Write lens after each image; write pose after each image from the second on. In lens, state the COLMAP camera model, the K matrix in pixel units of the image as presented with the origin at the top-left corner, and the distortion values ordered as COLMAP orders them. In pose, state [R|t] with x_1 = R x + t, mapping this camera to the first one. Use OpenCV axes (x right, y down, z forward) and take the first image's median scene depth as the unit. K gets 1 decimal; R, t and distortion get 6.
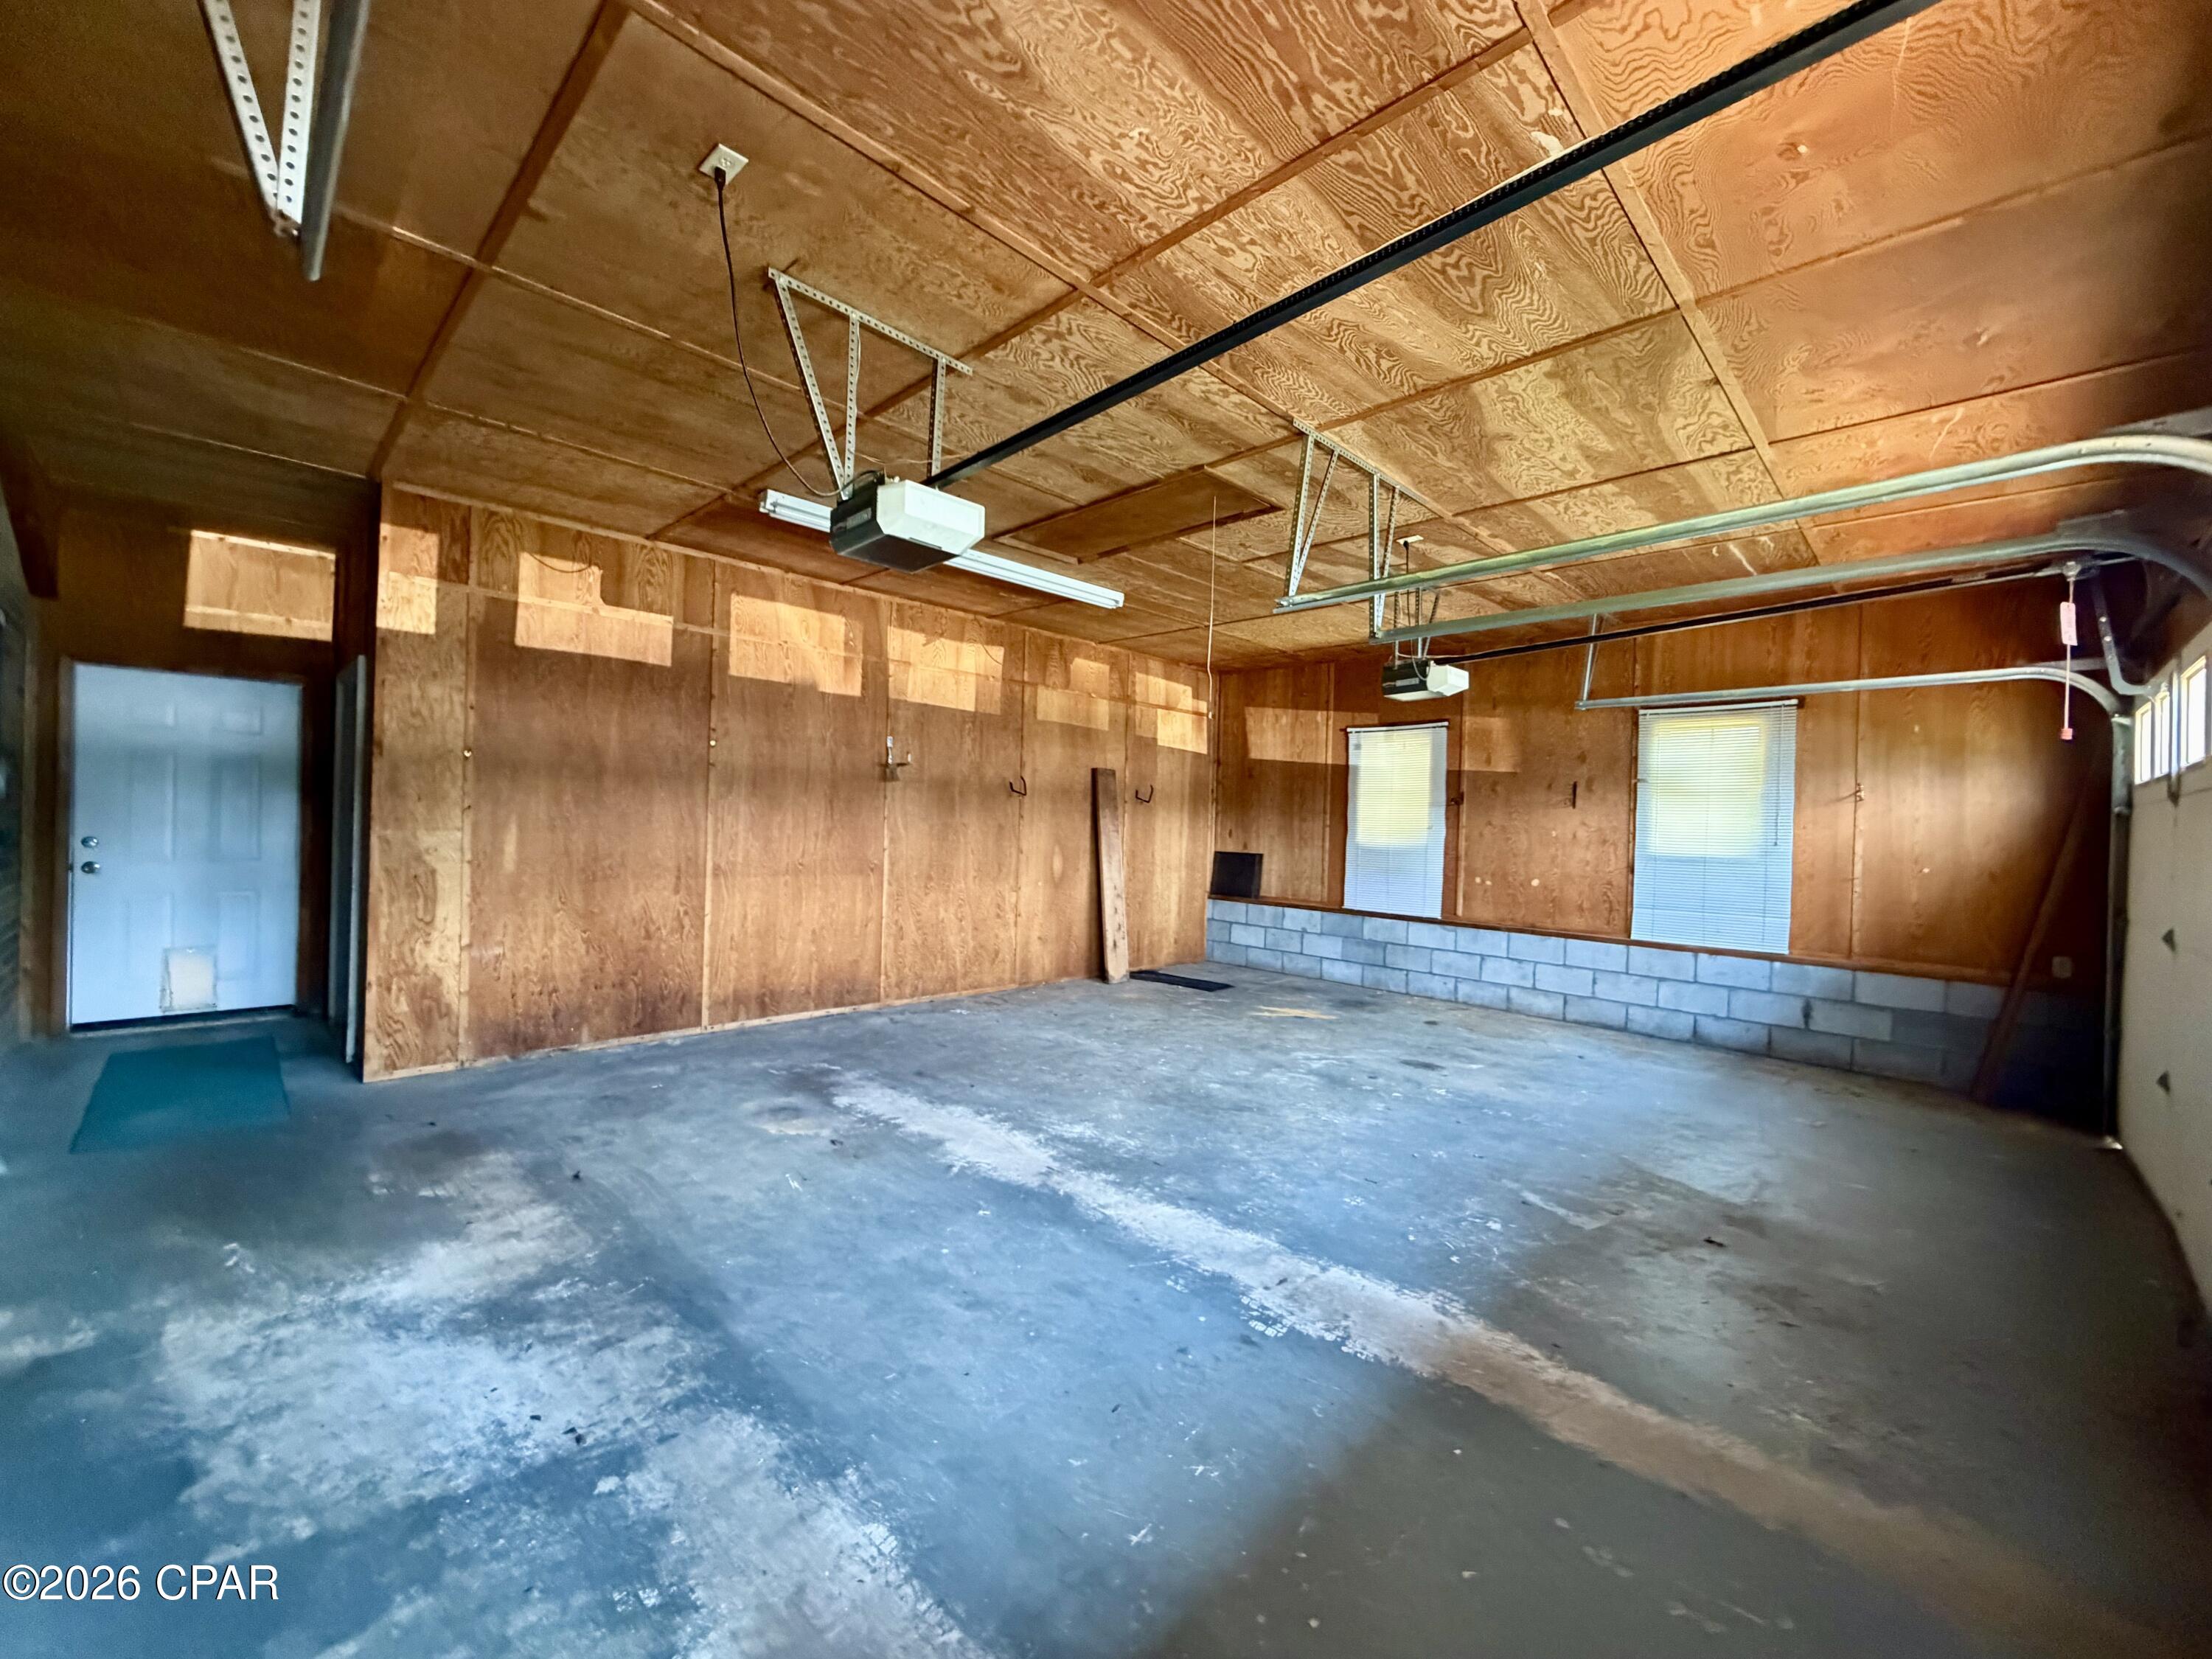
lens RADIAL K [[883.2, 0, 1104.8], [0, 883.2, 829.5], [0, 0, 1]] dist [-0.000986, -0.000082]
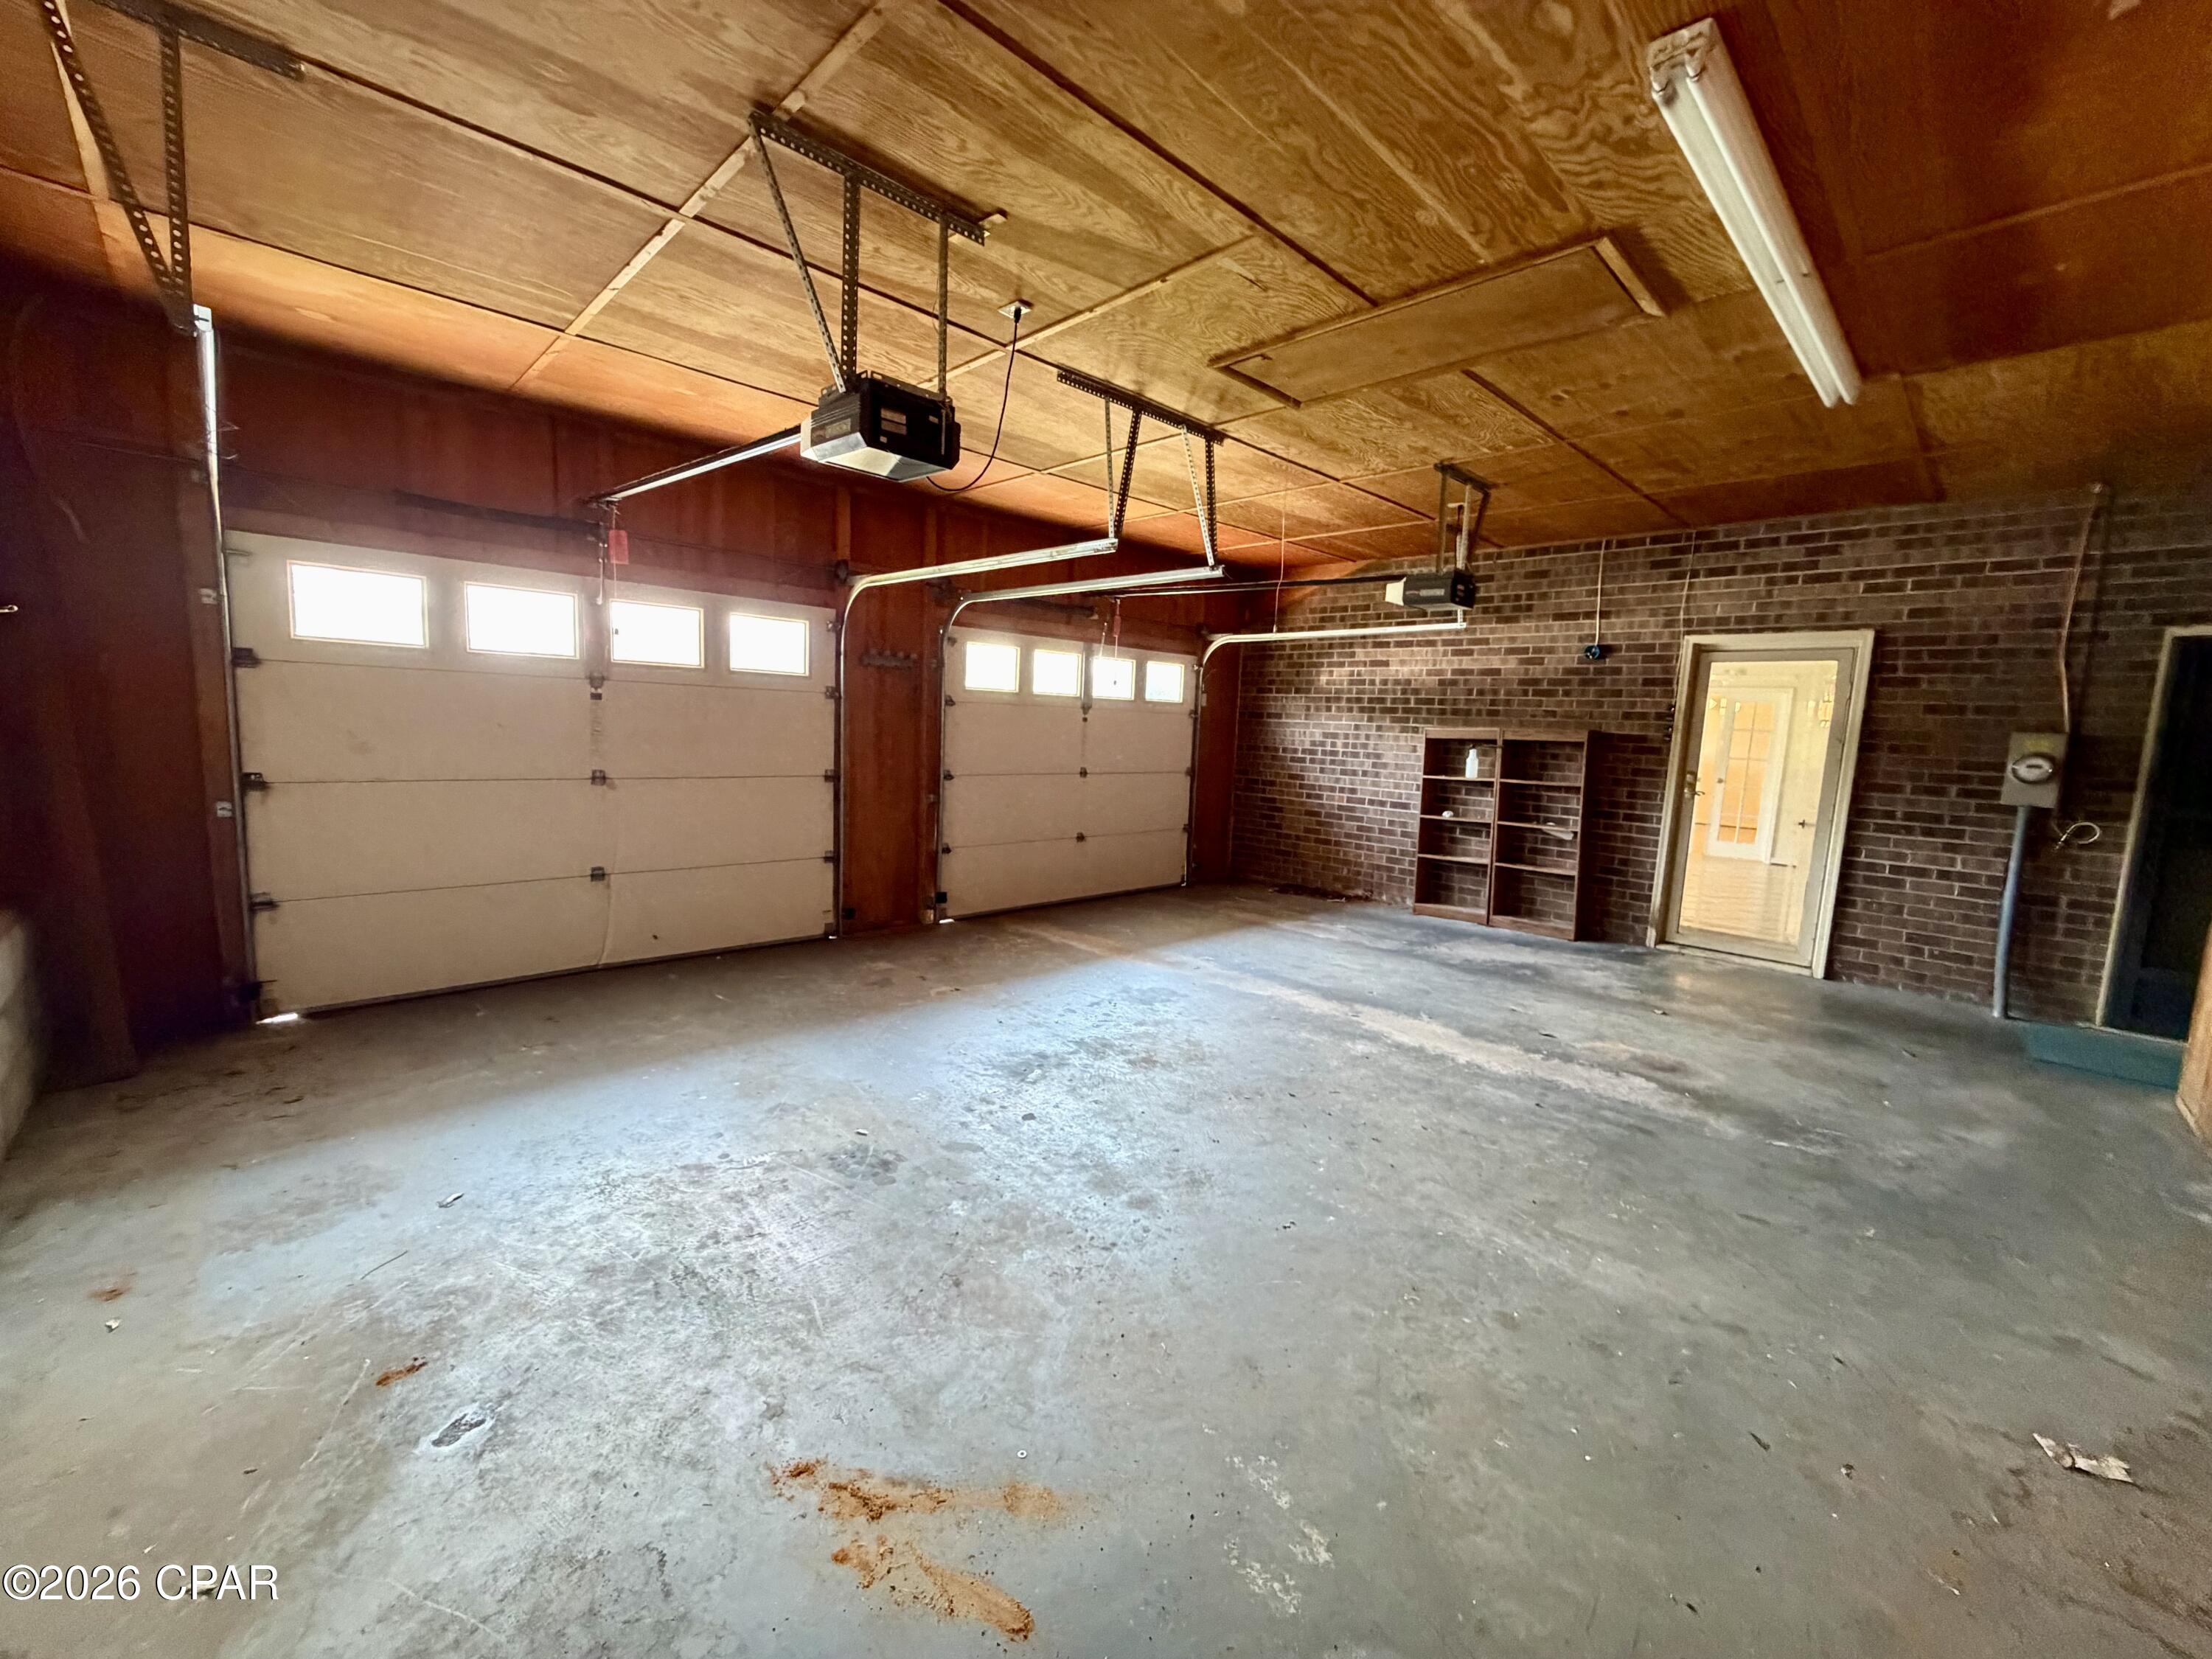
lens RADIAL K [[883.2, 0, 1095.6], [0, 883.2, 832.9], [0, 0, 1]] dist [-0.000986, -0.000082]
pose [[-0.997325, -0.070434, 0.019540, 0.272266], [-0.067305, 0.989184, 0.130330, -0.028723], [-0.028508, 0.128666, -0.991278, 1.944112]]
